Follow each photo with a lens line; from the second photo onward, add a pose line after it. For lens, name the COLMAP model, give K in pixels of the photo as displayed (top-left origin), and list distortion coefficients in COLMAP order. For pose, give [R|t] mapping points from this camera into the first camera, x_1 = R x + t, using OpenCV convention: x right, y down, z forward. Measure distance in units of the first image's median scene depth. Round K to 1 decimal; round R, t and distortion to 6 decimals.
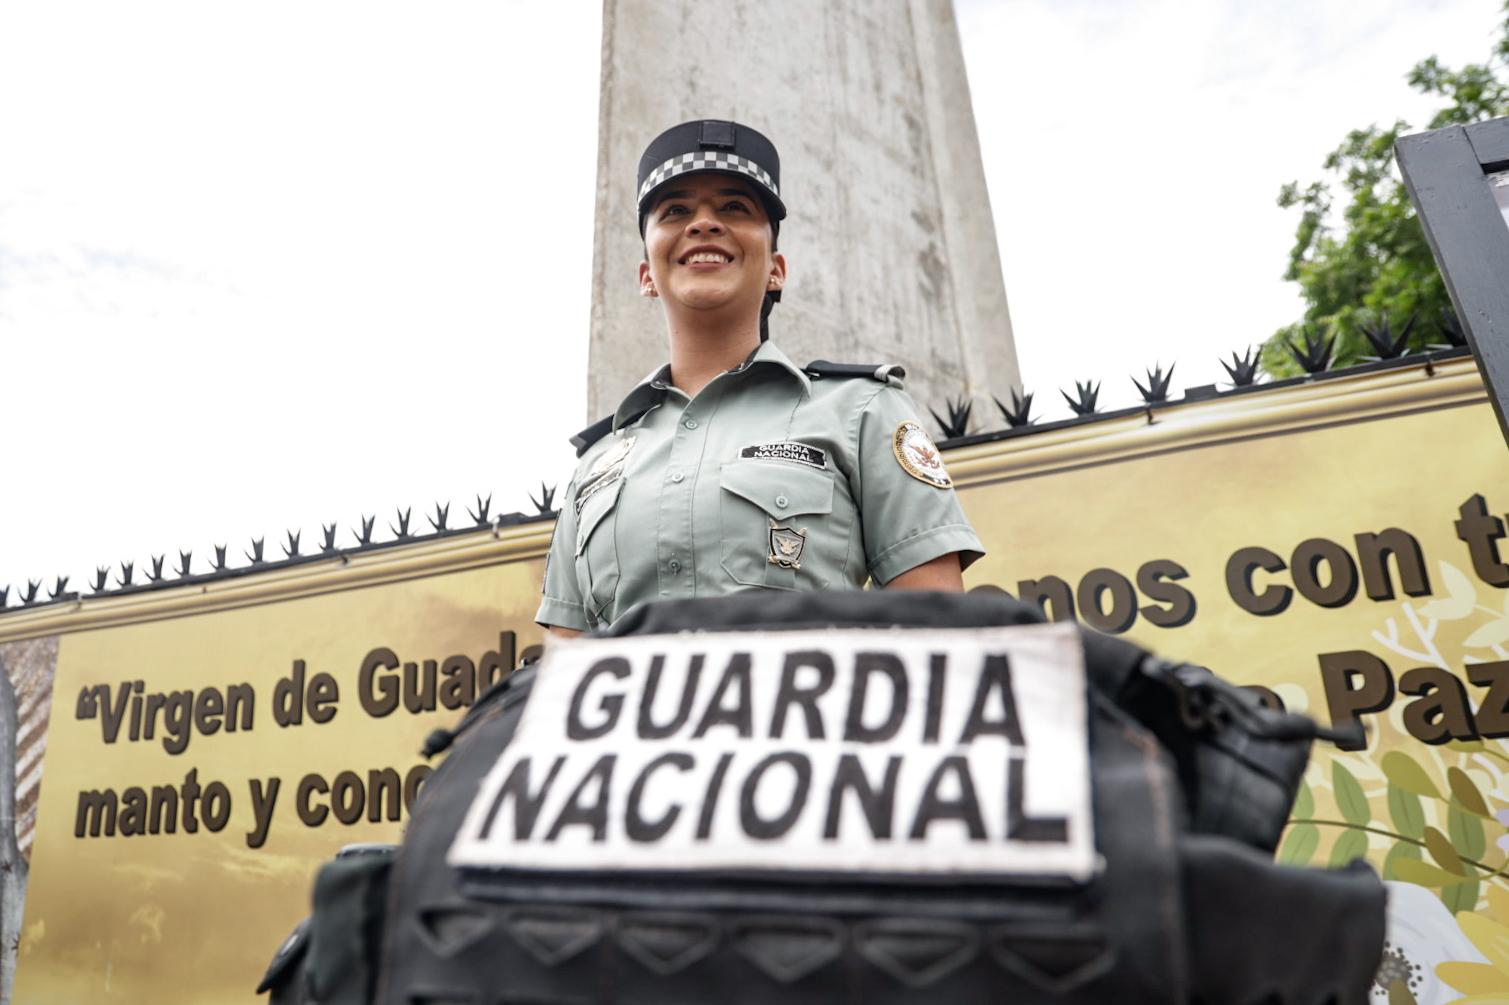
lens RADIAL K [[1080.9, 0, 793.1], [0, 1080.9, 488.2], [0, 0, 1]] dist [-0.058368, 0.019586]
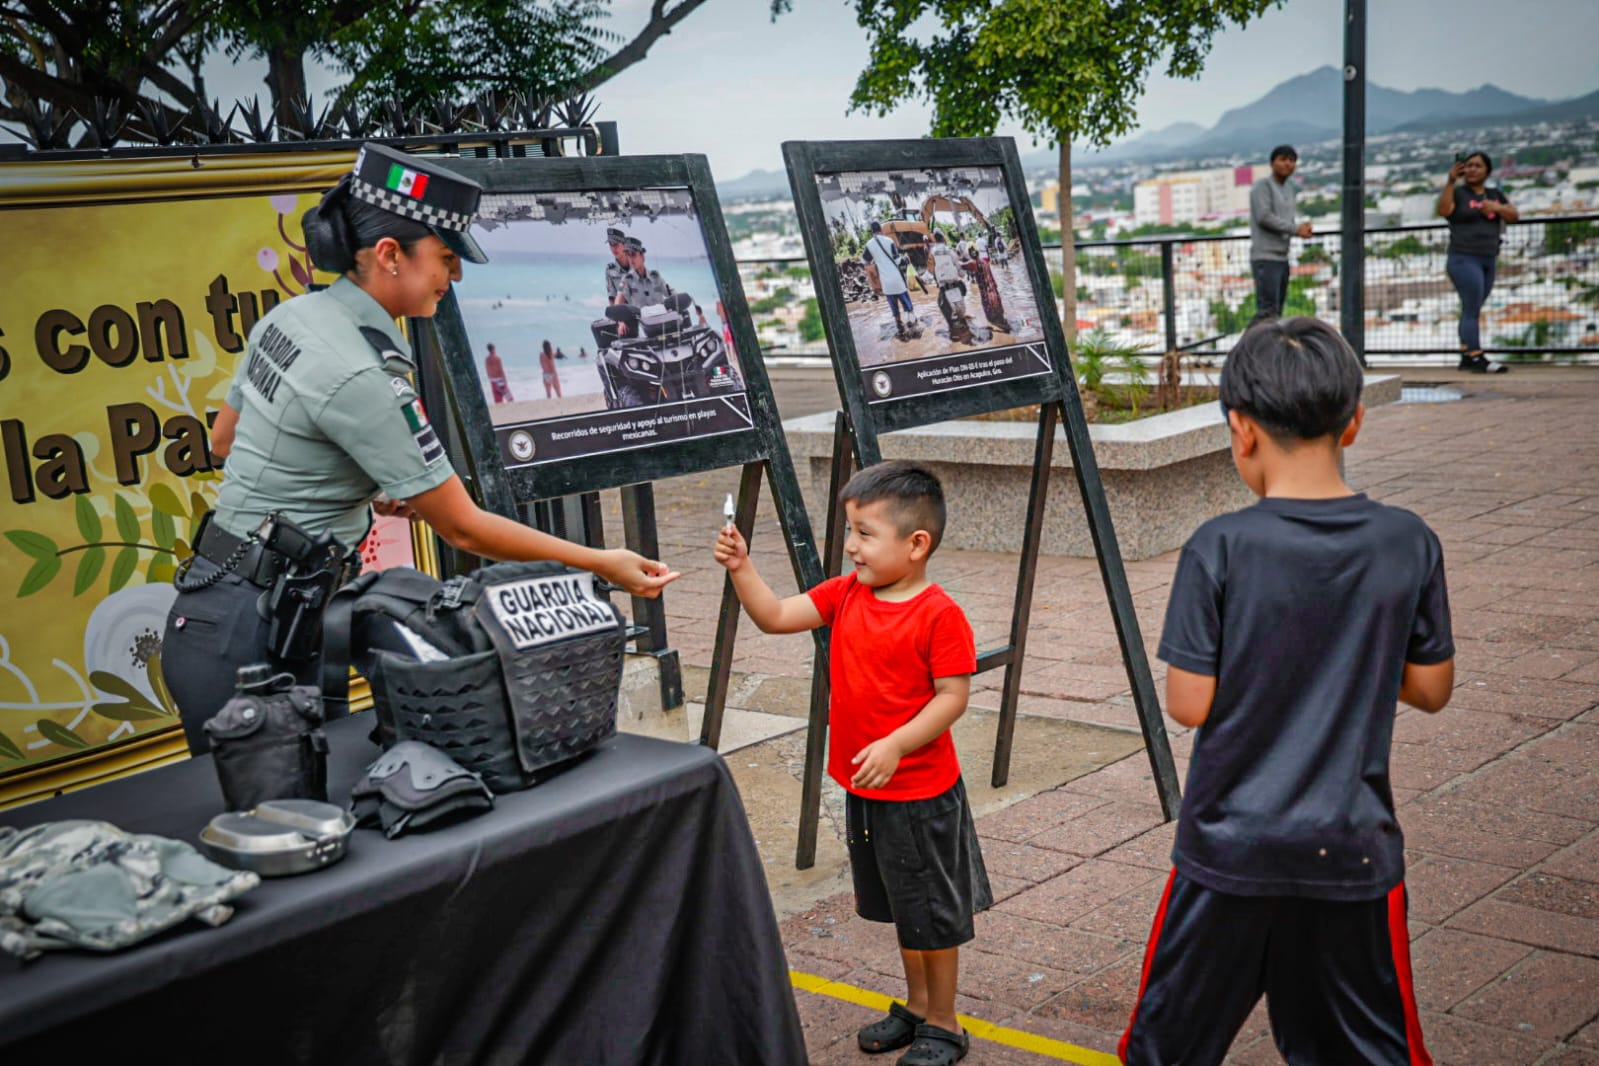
lens RADIAL K [[2015.9, 0, 795.3], [0, 2015.9, 524.6], [0, 0, 1]] dist [0.120238, 0.000000]
pose [[0.368262, -0.125286, 0.921242, -1.363754], [-0.228496, 0.948291, 0.220304, -0.403336], [-0.901206, -0.291629, 0.320592, -0.461700]]
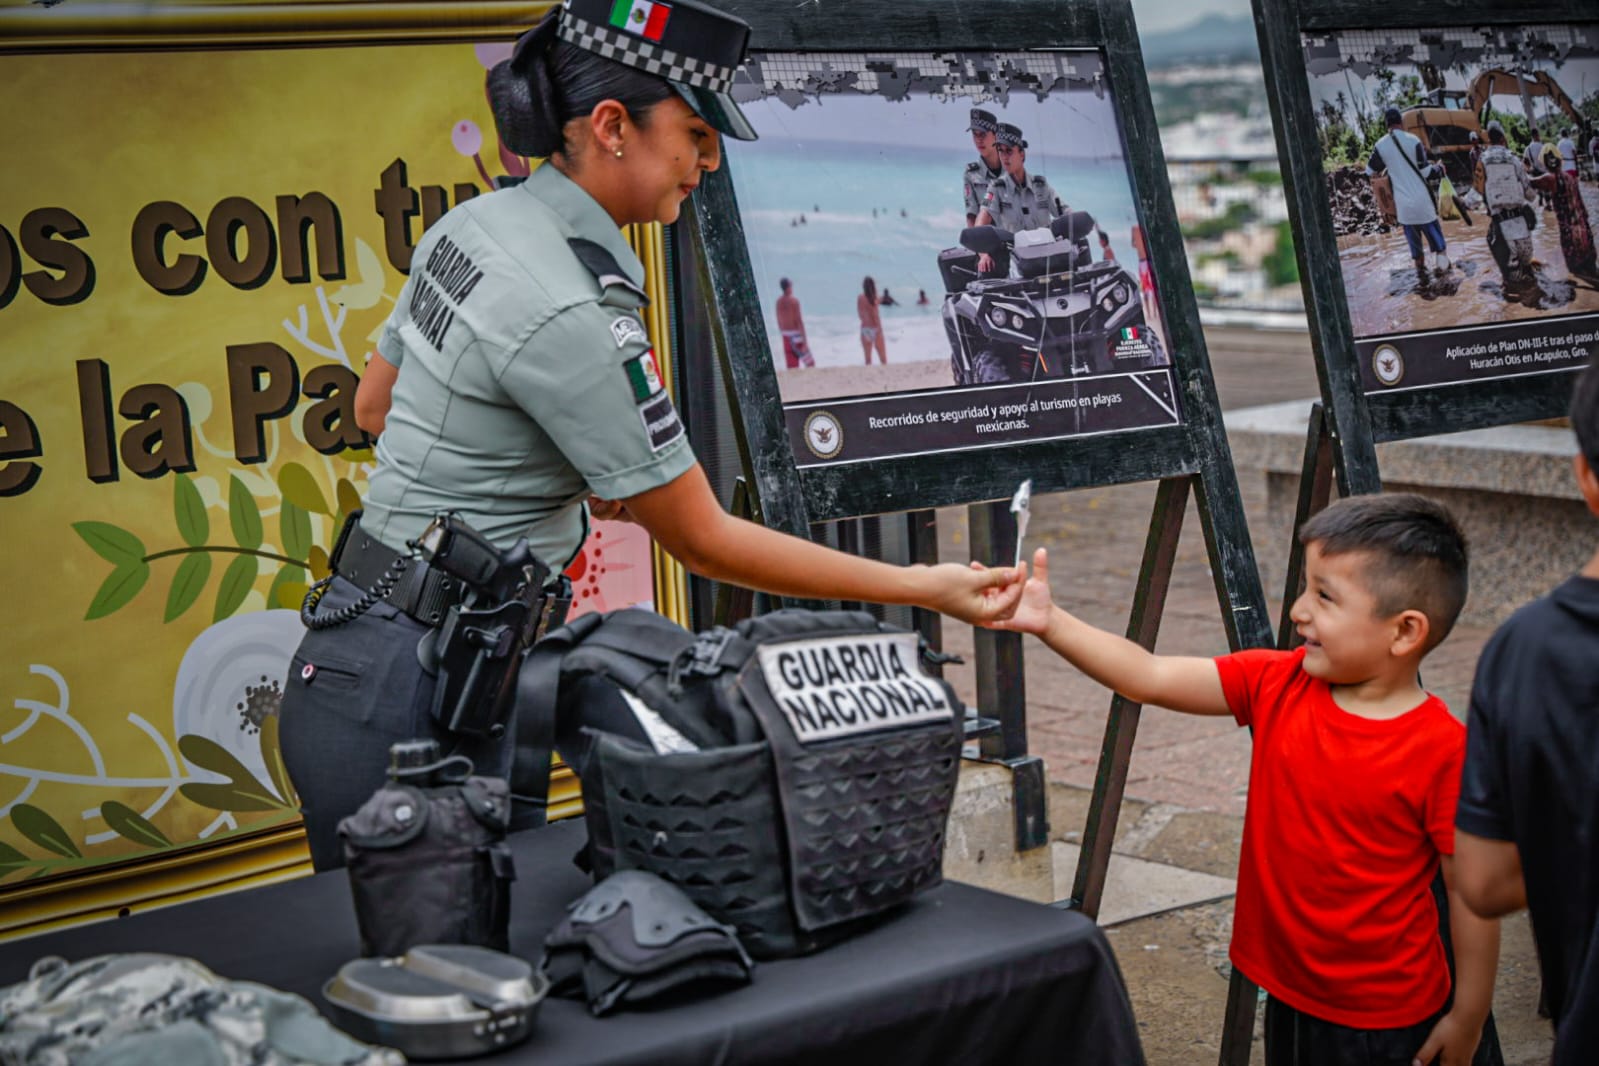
lens RADIAL K [[3111.8, 0, 801.4], [0, 3111.8, 519.1], [0, 0, 1]] dist [0.289088, 0.000000]
pose [[0.498416, -0.089198, 0.862337, -1.379507], [-0.248506, 0.938252, 0.240683, -0.409776], [-0.830558, -0.334256, 0.445474, -0.467893]]
